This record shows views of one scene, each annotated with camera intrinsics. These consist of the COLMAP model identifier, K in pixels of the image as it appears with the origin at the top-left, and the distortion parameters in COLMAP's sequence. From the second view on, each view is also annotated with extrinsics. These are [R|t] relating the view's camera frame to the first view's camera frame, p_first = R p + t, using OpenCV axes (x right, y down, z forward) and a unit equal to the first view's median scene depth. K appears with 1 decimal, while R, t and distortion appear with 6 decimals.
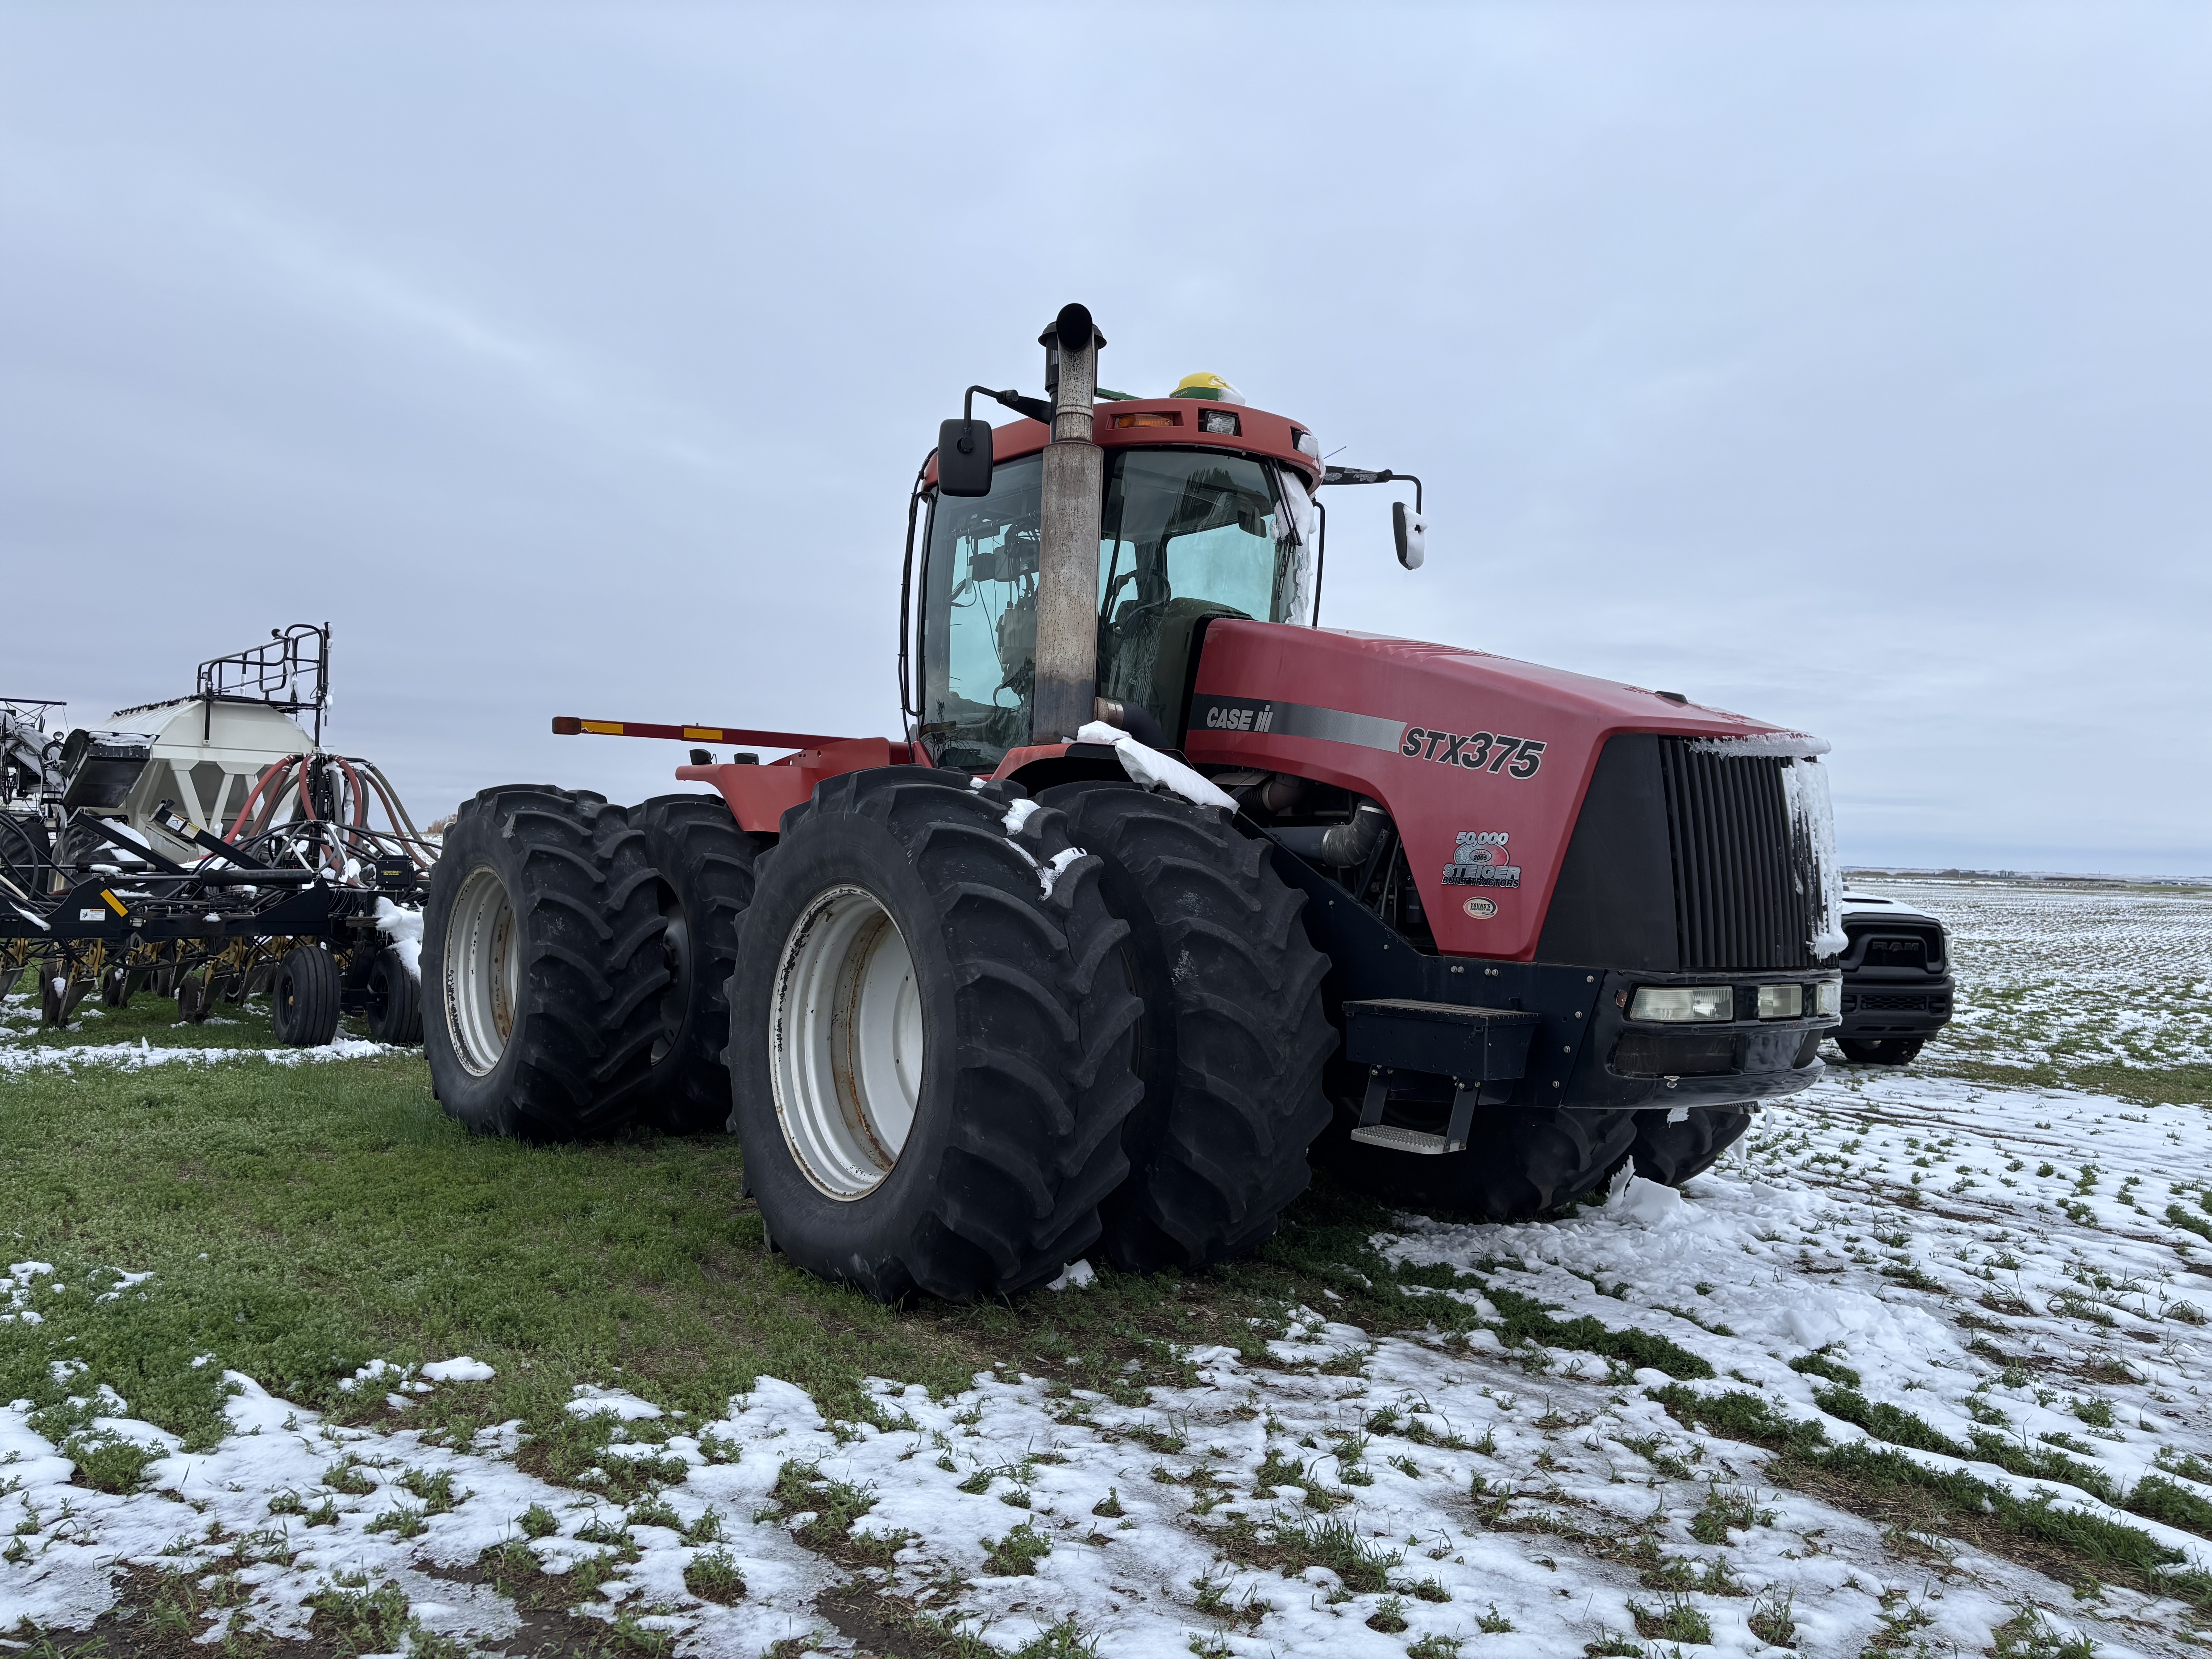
lens RADIAL K [[1609.7, 0, 1141.3], [0, 1609.7, 833.0], [0, 0, 1]] dist [0.006600, -0.002282]
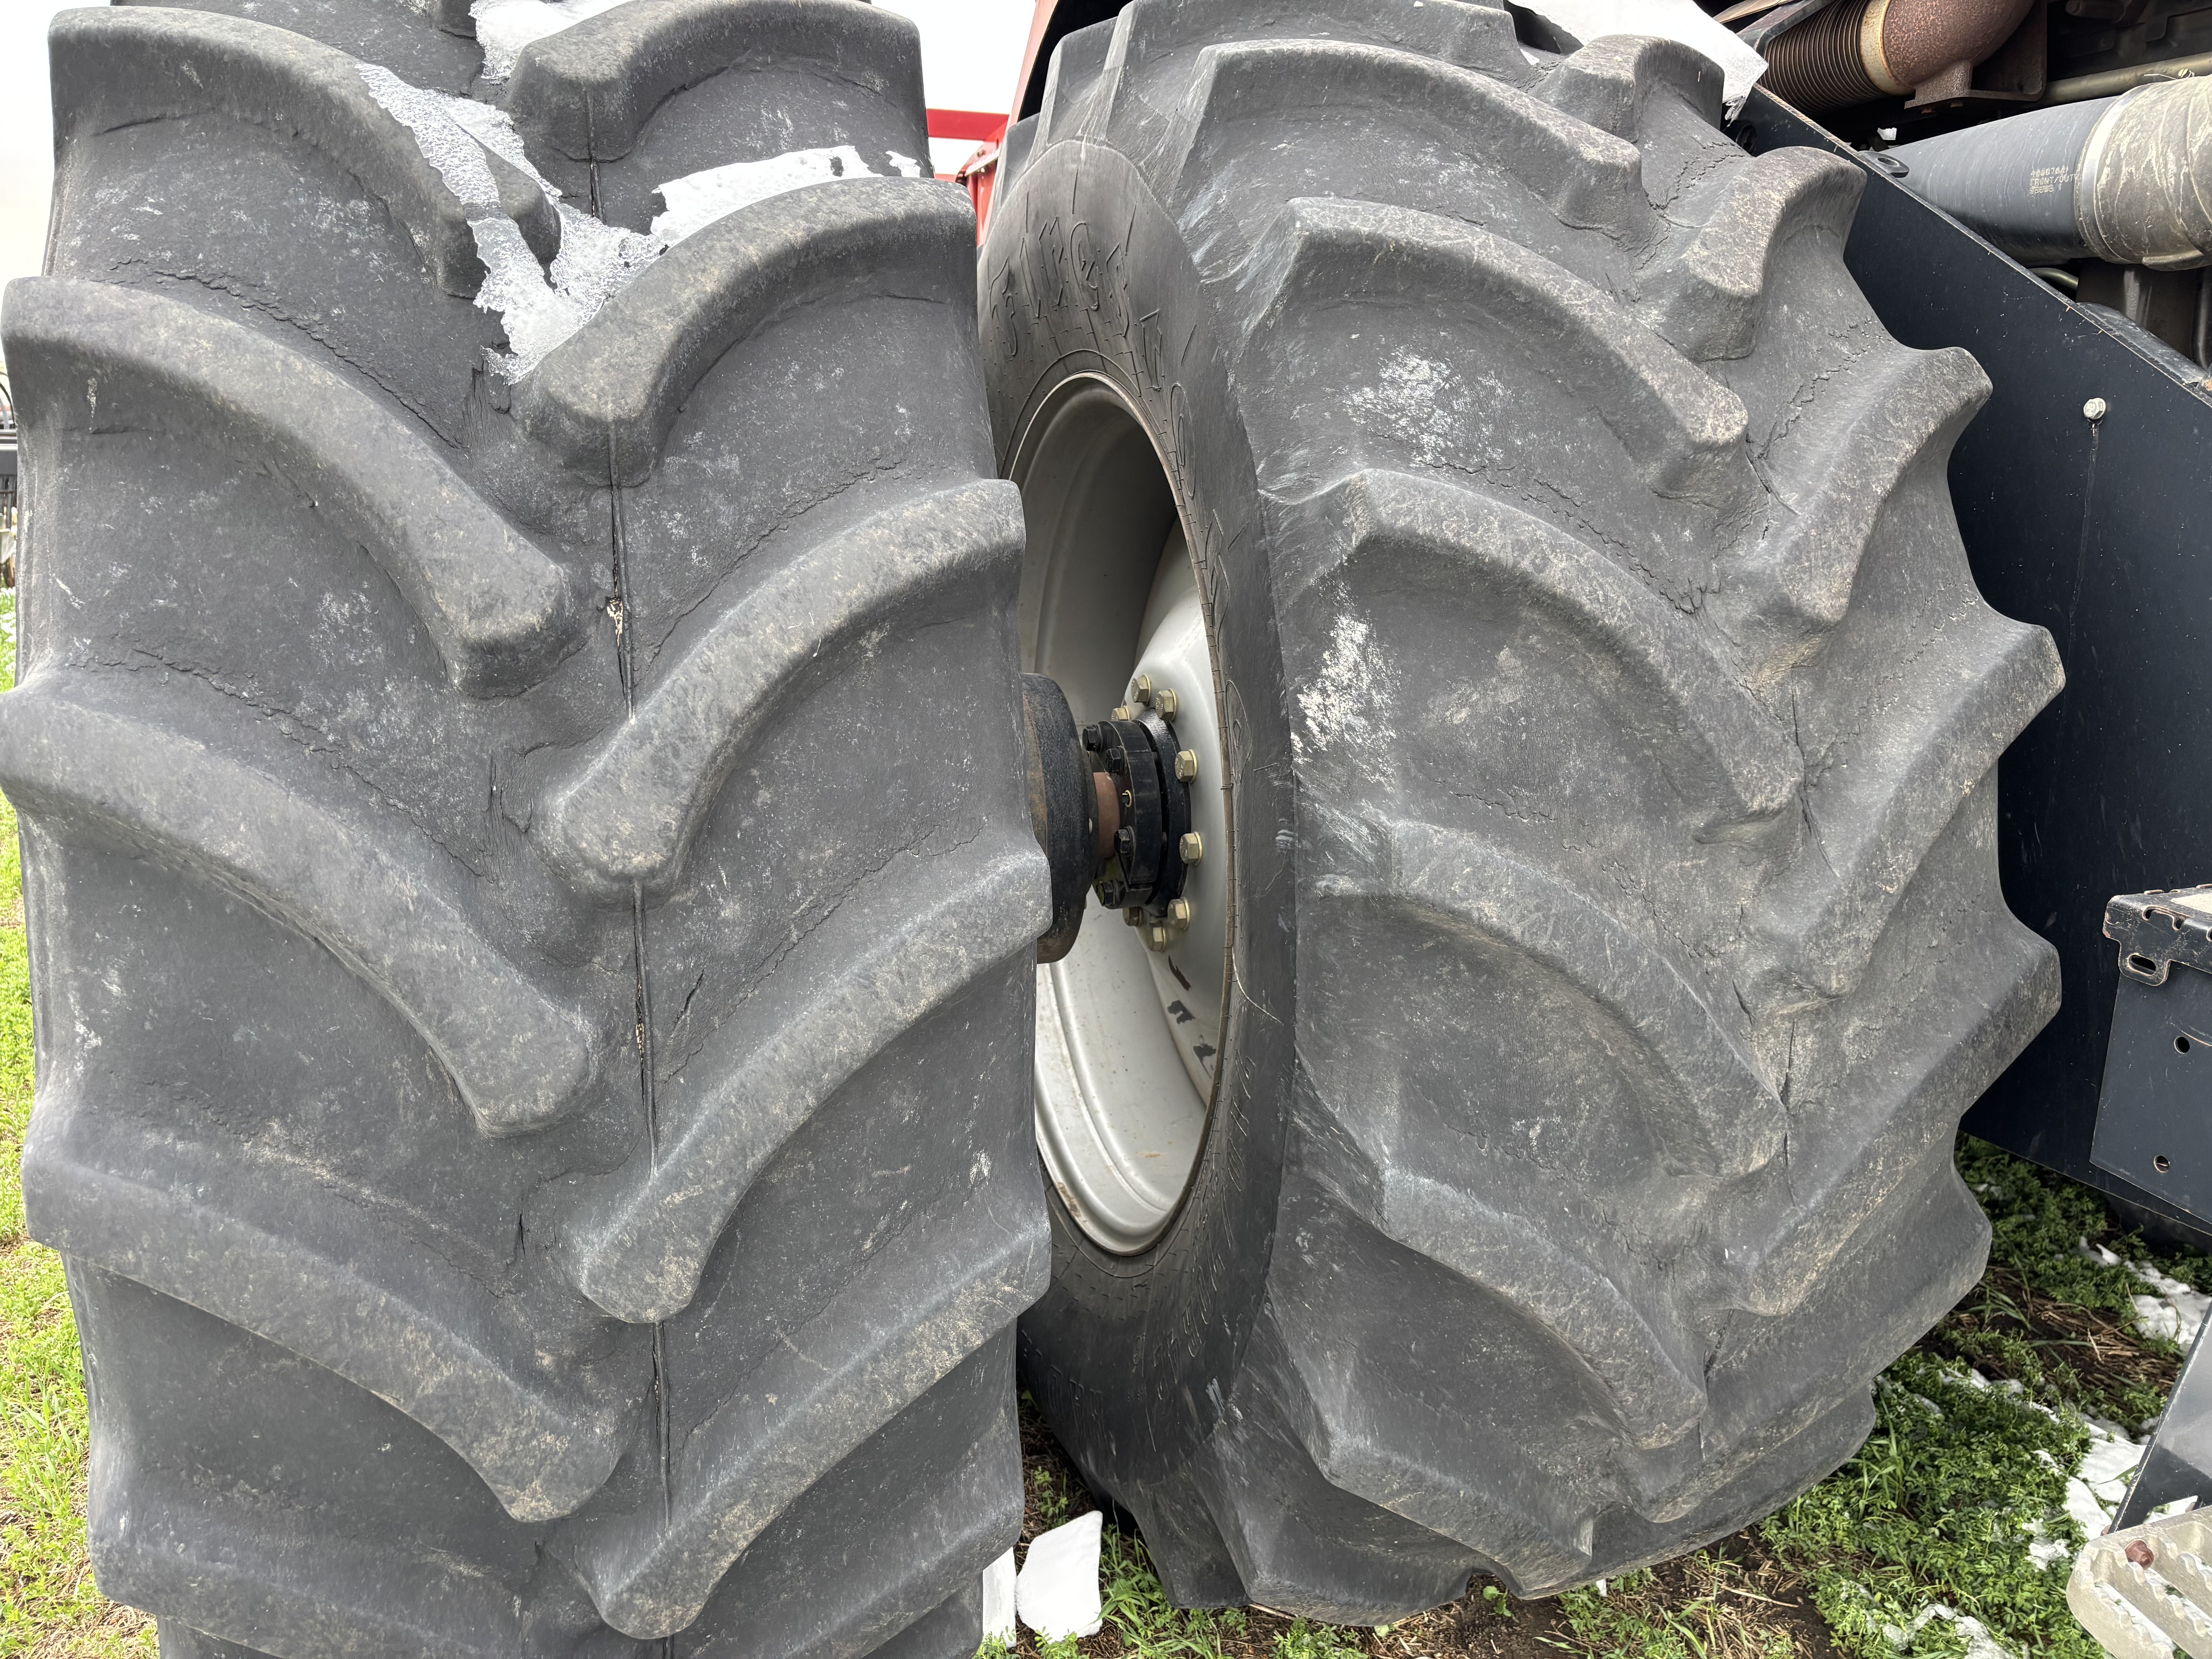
lens RADIAL K [[1609.7, 0, 1141.3], [0, 1609.7, 833.0], [0, 0, 1]] dist [0.006600, -0.002282]
pose [[0.929990, 0.086589, -0.357240, 0.083559], [0.015325, 0.961881, 0.273038, 0.039361], [0.367264, -0.259398, 0.893213, 0.775669]]
